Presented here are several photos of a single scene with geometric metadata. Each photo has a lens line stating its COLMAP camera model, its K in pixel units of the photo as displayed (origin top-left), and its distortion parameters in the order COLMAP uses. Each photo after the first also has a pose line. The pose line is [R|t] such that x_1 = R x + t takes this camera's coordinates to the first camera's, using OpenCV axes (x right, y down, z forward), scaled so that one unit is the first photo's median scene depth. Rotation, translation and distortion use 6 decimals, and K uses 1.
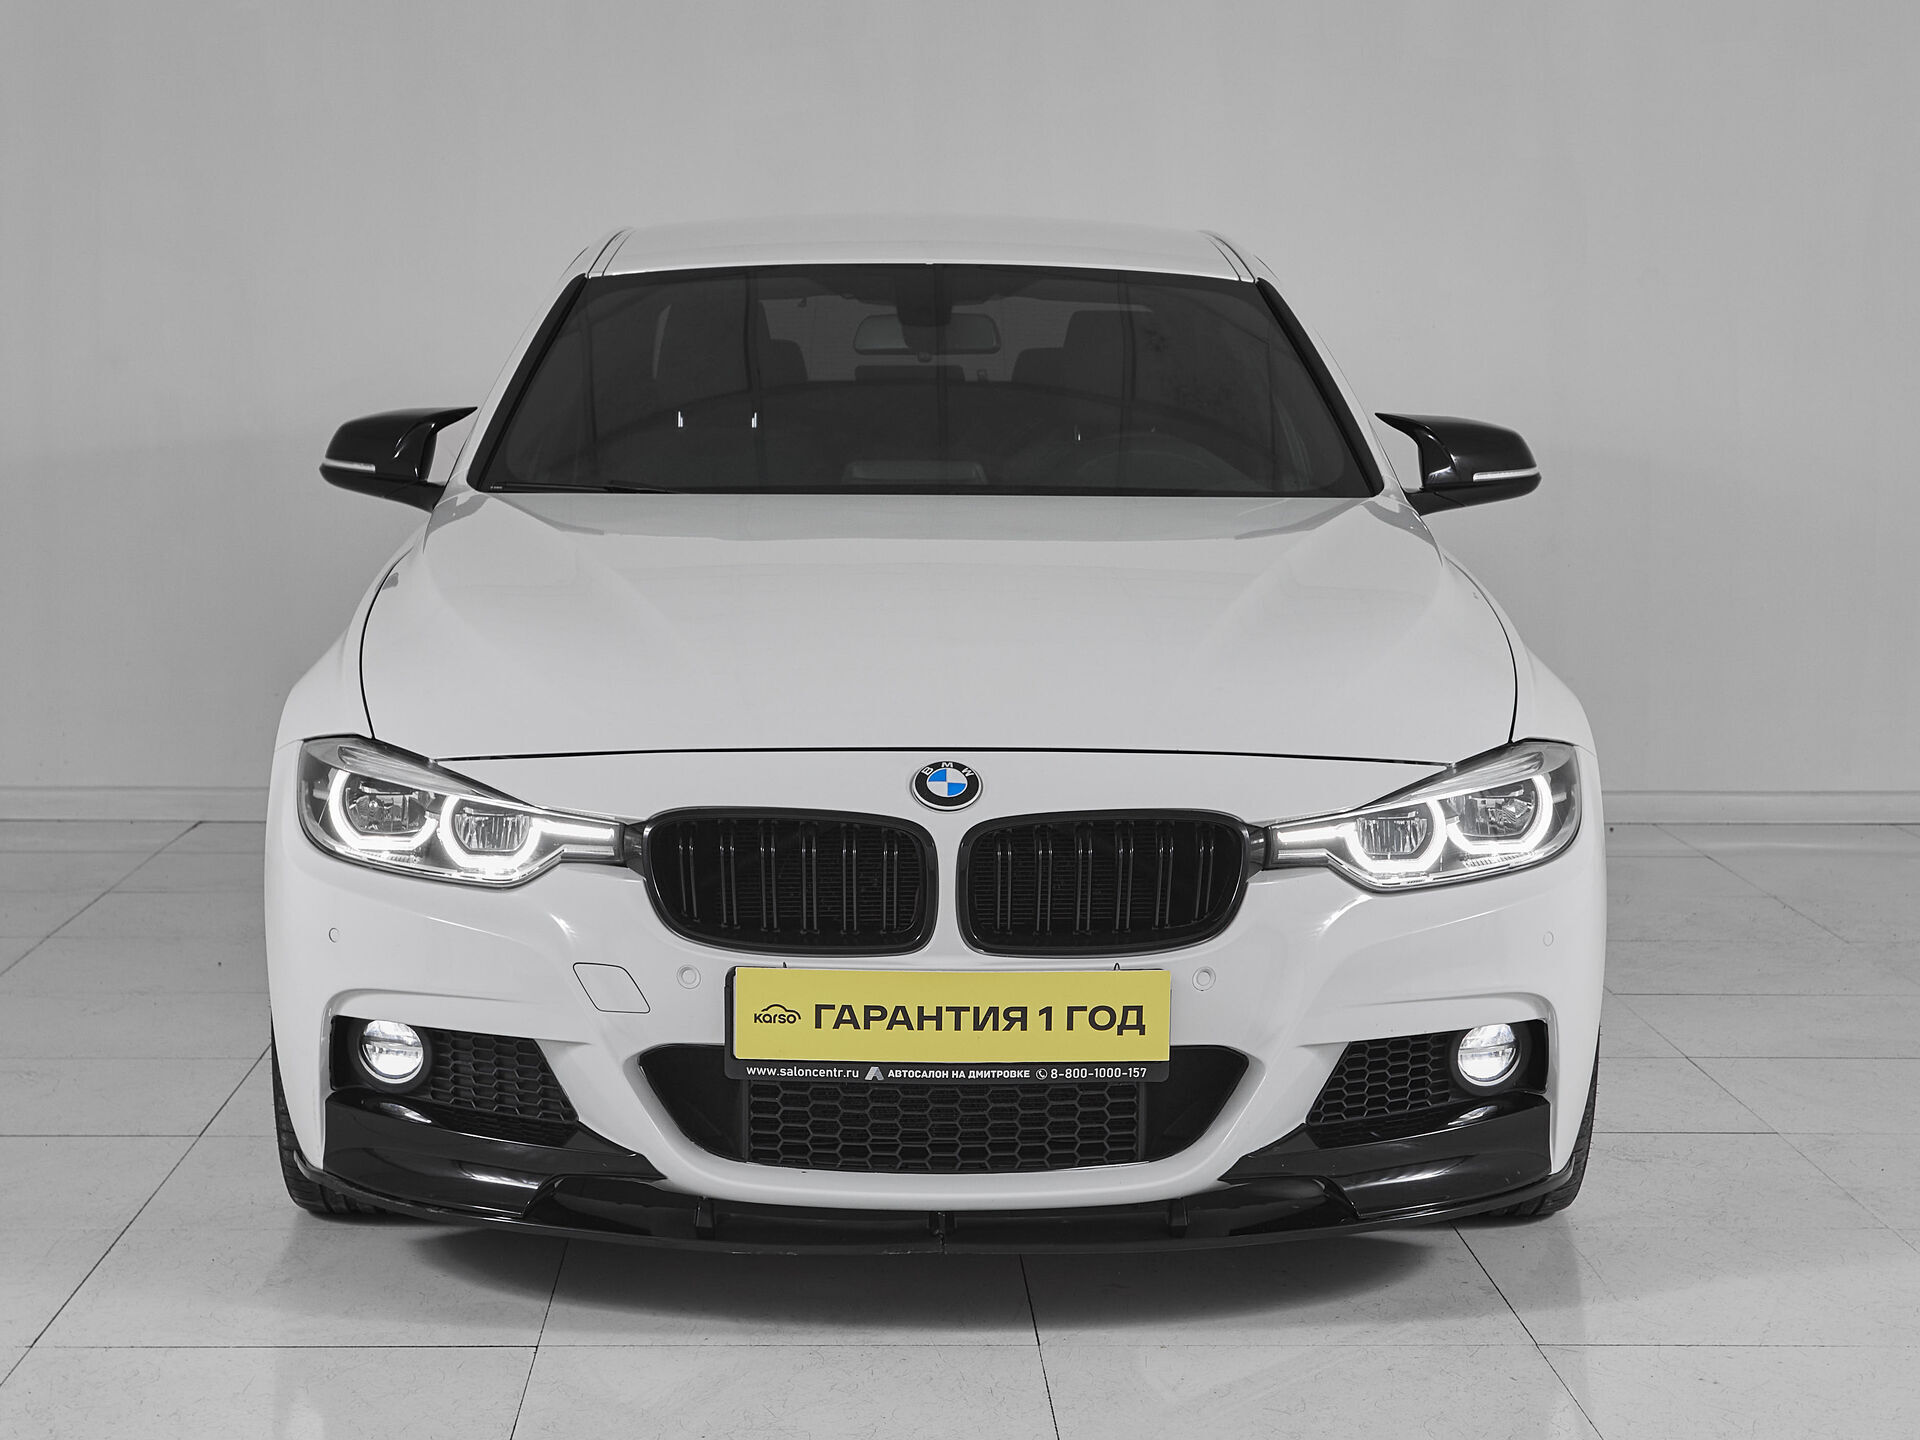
lens RADIAL K [[2142.6, 0, 960.0], [0, 2142.6, 720.0], [0, 0, 1]] dist [0.472534, -0.003838]
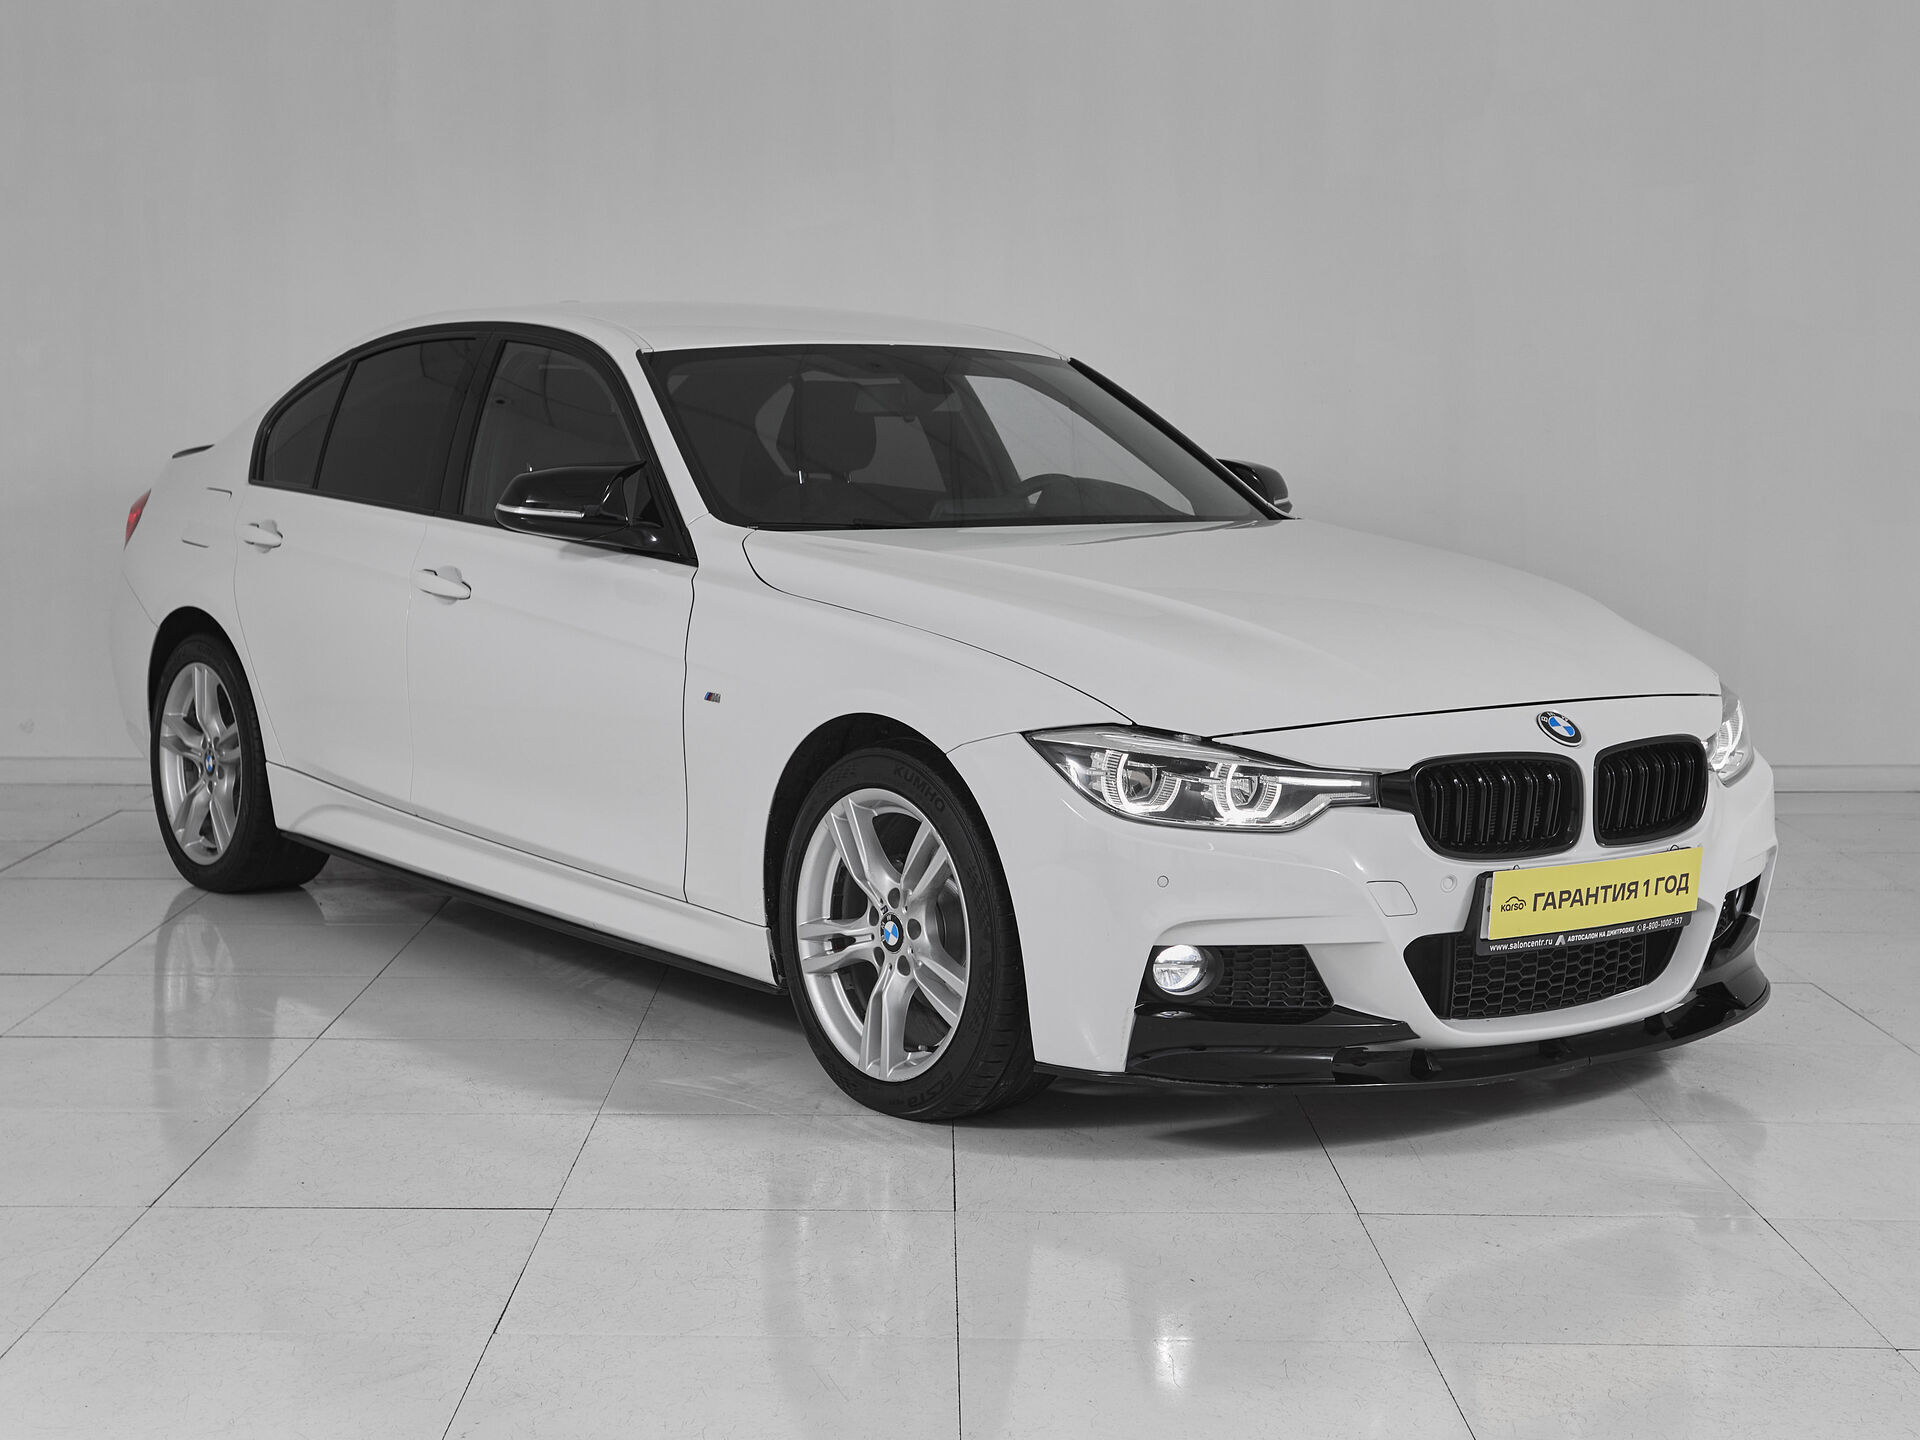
lens RADIAL K [[2319.4, 0, 960.0], [0, 2319.4, 720.0], [0, 0, 1]] dist [0.045406, 0.018027]
pose [[0.823020, -0.055399, 0.565305, -1.166592], [0.063241, 0.997982, 0.005728, -0.007885], [-0.564481, 0.031036, 0.824862, -0.000229]]
